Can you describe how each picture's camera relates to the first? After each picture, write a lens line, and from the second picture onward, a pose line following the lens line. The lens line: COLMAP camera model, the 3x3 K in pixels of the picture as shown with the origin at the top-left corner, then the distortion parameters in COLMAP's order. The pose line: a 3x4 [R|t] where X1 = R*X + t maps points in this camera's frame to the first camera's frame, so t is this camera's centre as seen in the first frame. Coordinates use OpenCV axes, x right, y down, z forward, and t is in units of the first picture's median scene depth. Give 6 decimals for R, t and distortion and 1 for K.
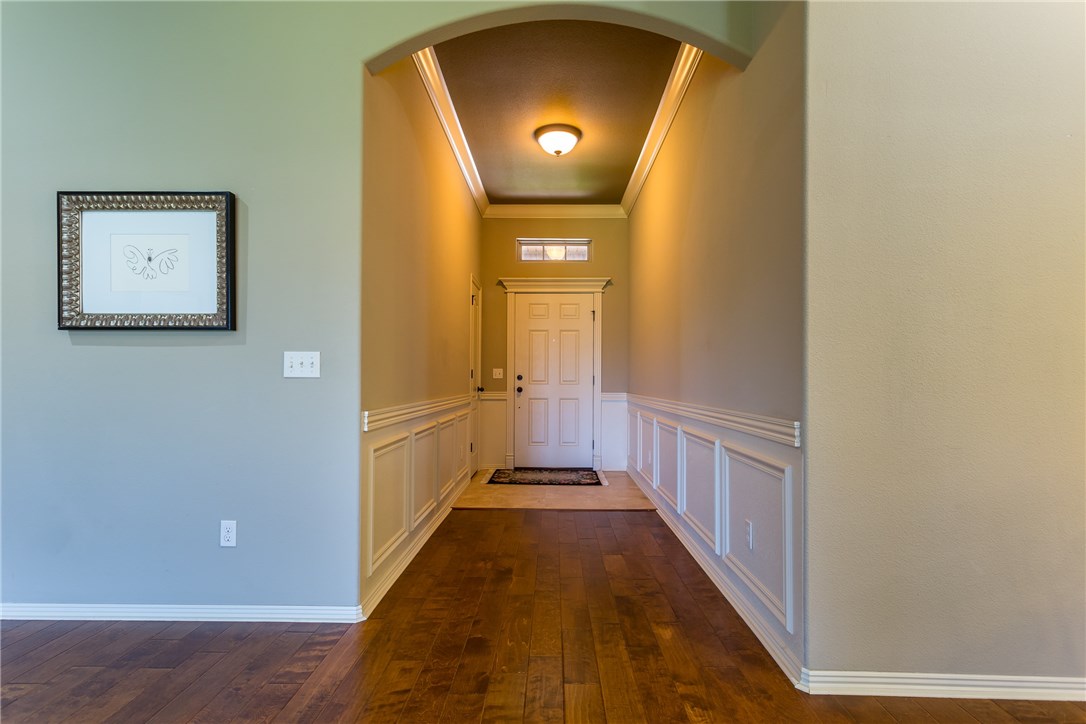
lens RADIAL K [[525.5, 0, 550.2], [0, 525.5, 371.8], [0, 0, 1]] dist [0.001719, 0.003295]
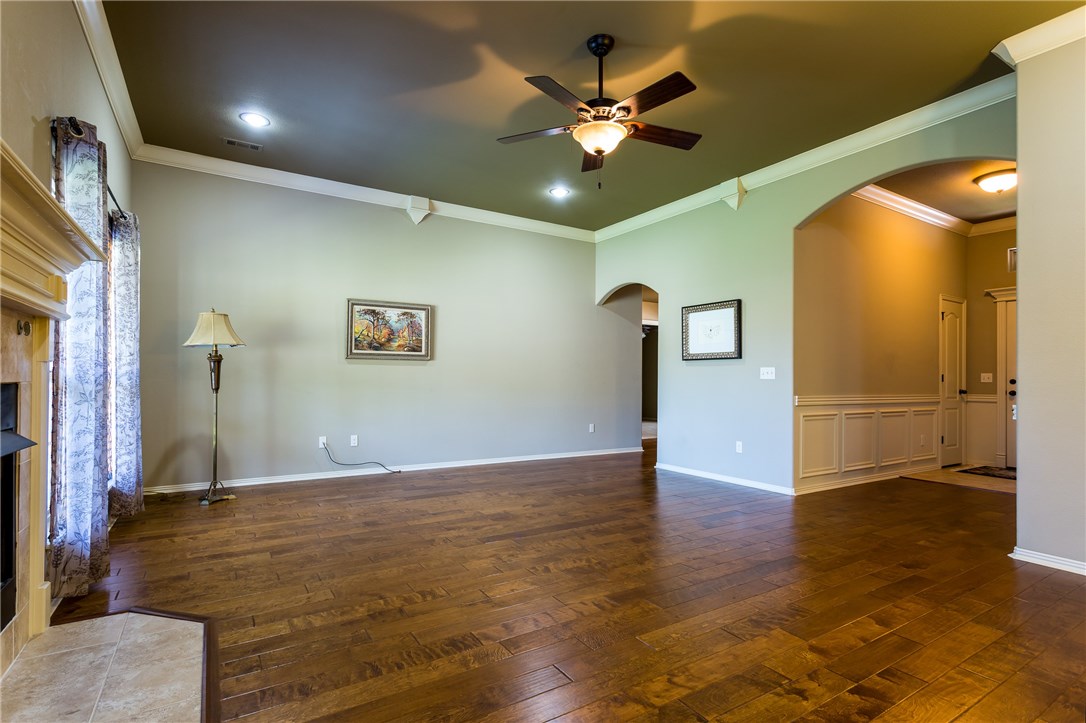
lens RADIAL K [[525.5, 0, 542.9], [0, 525.5, 369.0], [0, 0, 1]] dist [0.001719, 0.003295]
pose [[0.547765, -0.014427, -0.836508, 0.807807], [0.002499, 0.999875, -0.015608, -0.000555], [0.836629, 0.006459, 0.547733, -0.935708]]
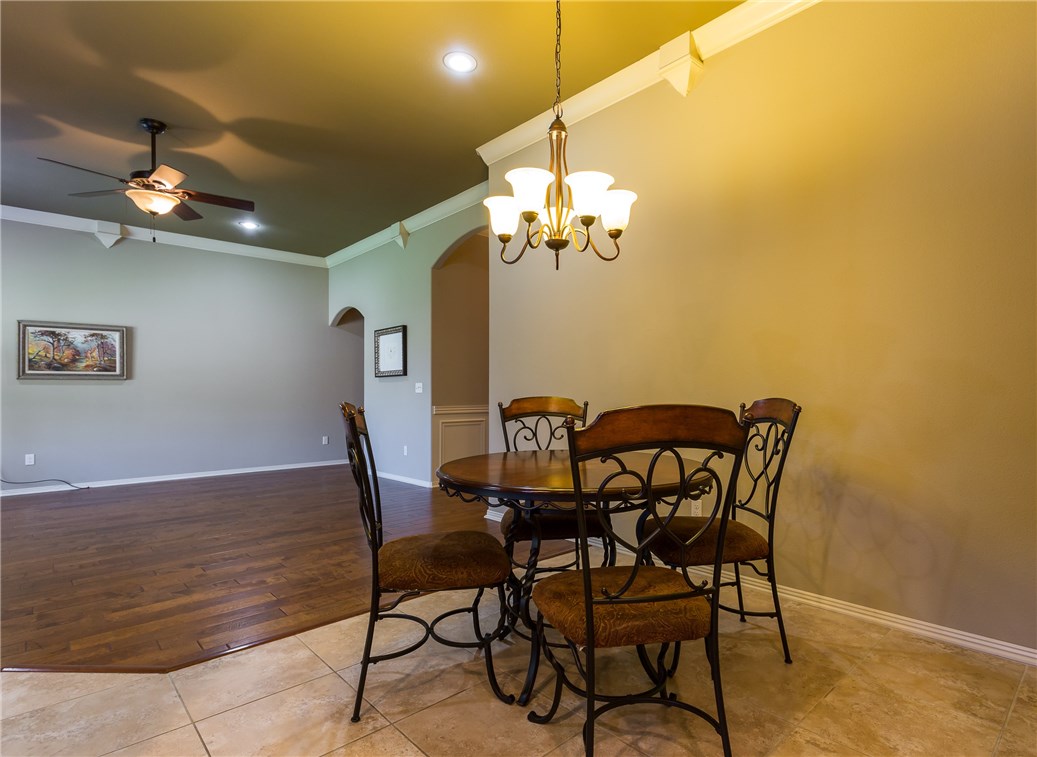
lens RADIAL K [[549.0, 0, 523.7], [0, 549.0, 383.6], [0, 0, 1]] dist [0.036696, -0.001134]
pose [[0.686367, -0.022424, -0.726910, 1.797595], [0.018030, 0.999742, -0.013816, 0.011049], [0.727032, -0.003624, 0.686594, -0.479121]]
